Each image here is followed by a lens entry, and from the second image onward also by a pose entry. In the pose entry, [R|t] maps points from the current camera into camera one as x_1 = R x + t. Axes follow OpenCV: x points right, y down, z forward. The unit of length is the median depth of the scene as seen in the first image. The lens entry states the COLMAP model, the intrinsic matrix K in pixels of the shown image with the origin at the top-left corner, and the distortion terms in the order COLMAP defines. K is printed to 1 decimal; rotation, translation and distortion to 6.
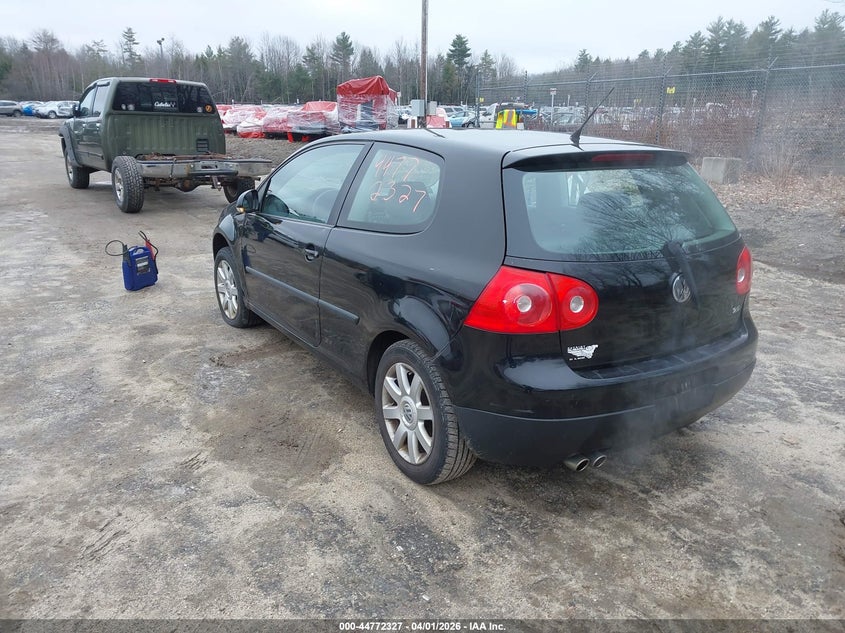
lens RADIAL K [[663.1, 0, 422.0], [0, 663.1, 318.5], [0, 0, 1]] dist [0.010546, 0.001755]
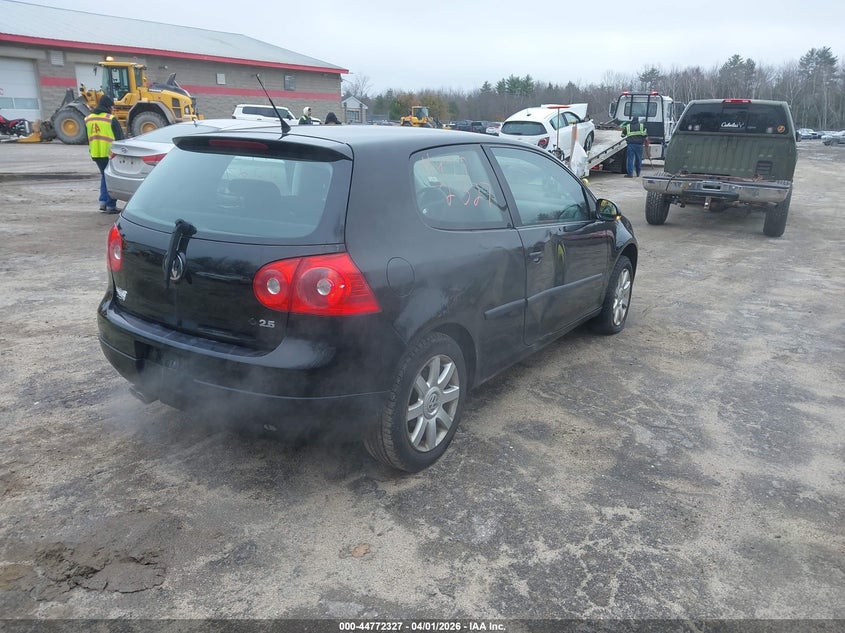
lens RADIAL K [[663.1, 0, 422.2], [0, 663.1, 314.4], [0, 0, 1]] dist [0.010546, 0.001755]
pose [[0.401753, 0.239410, -0.883899, 1.071250], [-0.284513, 0.950086, 0.128020, -0.154555], [0.870429, 0.200048, 0.449815, 0.644659]]
